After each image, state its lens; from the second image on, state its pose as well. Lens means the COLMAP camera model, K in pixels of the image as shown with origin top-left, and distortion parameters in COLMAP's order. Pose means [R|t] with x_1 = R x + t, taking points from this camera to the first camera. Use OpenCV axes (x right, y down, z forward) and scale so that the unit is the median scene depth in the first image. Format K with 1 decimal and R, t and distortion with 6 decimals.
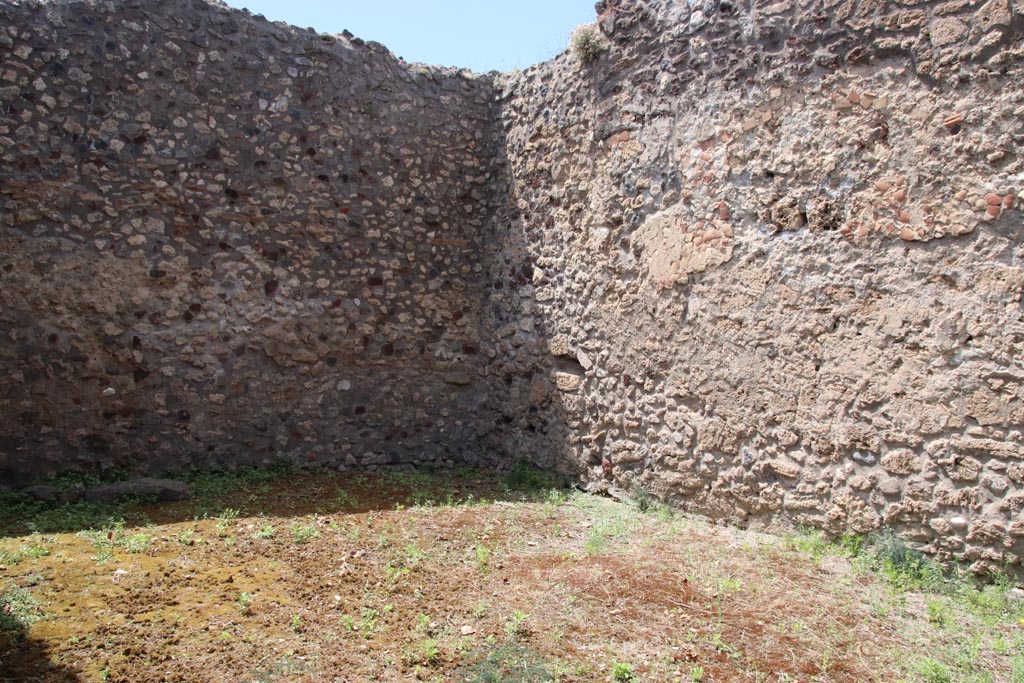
lens RADIAL K [[867.6, 0, 516.4], [0, 867.6, 348.8], [0, 0, 1]] dist [-0.138570, 0.153288]
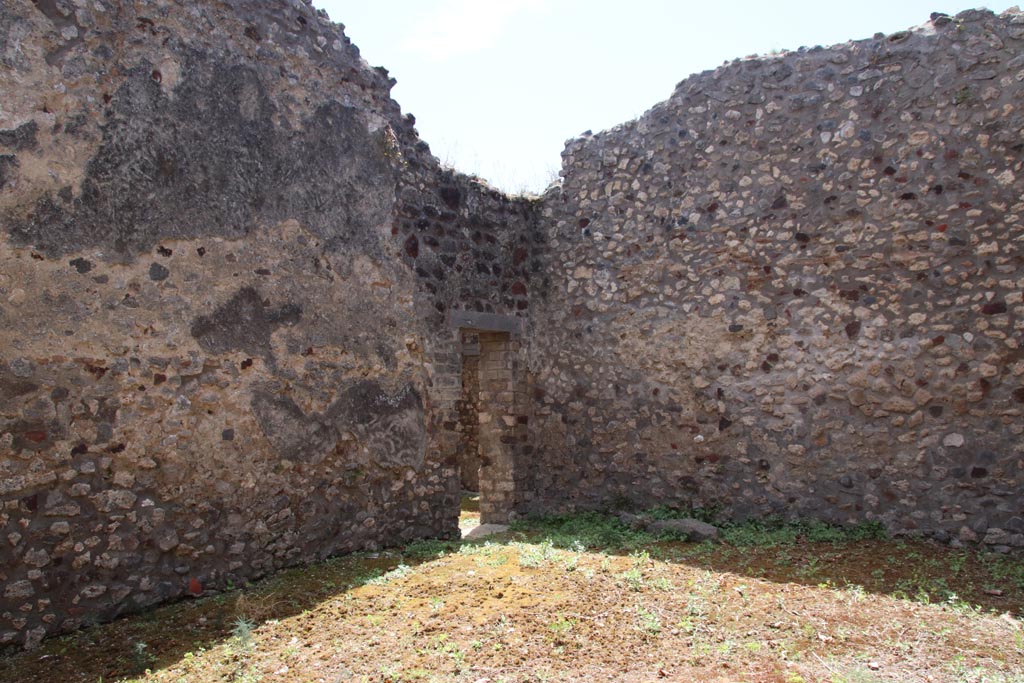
lens RADIAL K [[867.6, 0, 528.0], [0, 867.6, 347.8], [0, 0, 1]] dist [-0.138570, 0.153288]
pose [[0.288344, -0.068680, -0.955061, 0.567230], [0.009565, 0.997581, -0.068850, 0.007834], [0.957479, 0.010717, 0.288304, 0.482326]]
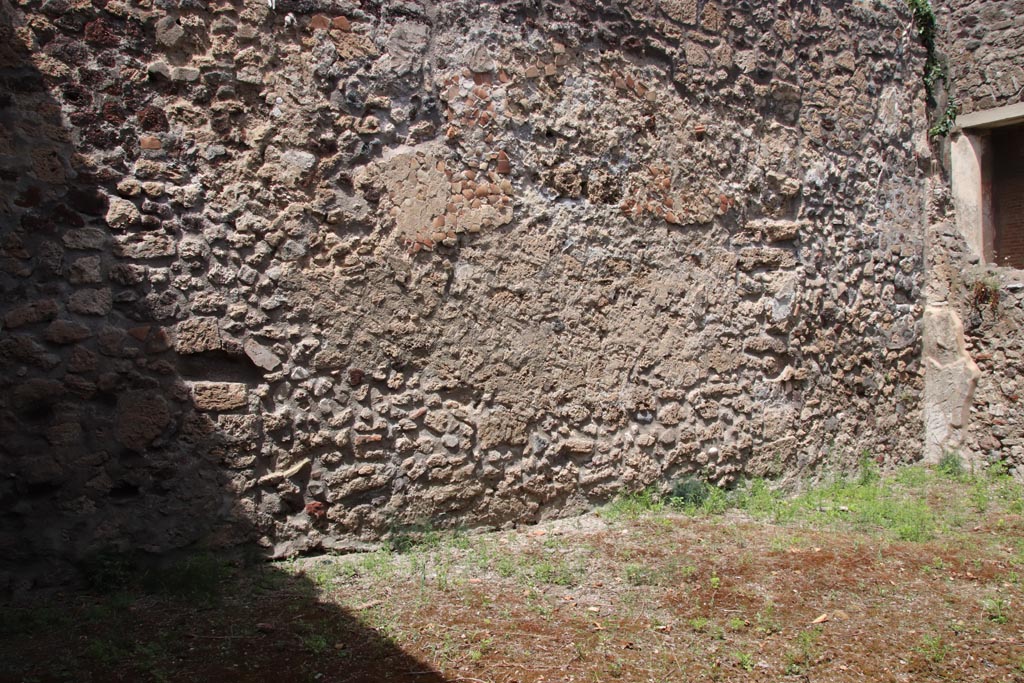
lens RADIAL K [[867.6, 0, 517.1], [0, 867.6, 346.2], [0, 0, 1]] dist [-0.138570, 0.153288]
pose [[0.124730, -0.070542, 0.989680, -0.623927], [0.026605, 0.997349, 0.067736, -0.038288], [-0.991834, 0.017882, 0.126276, 0.895713]]
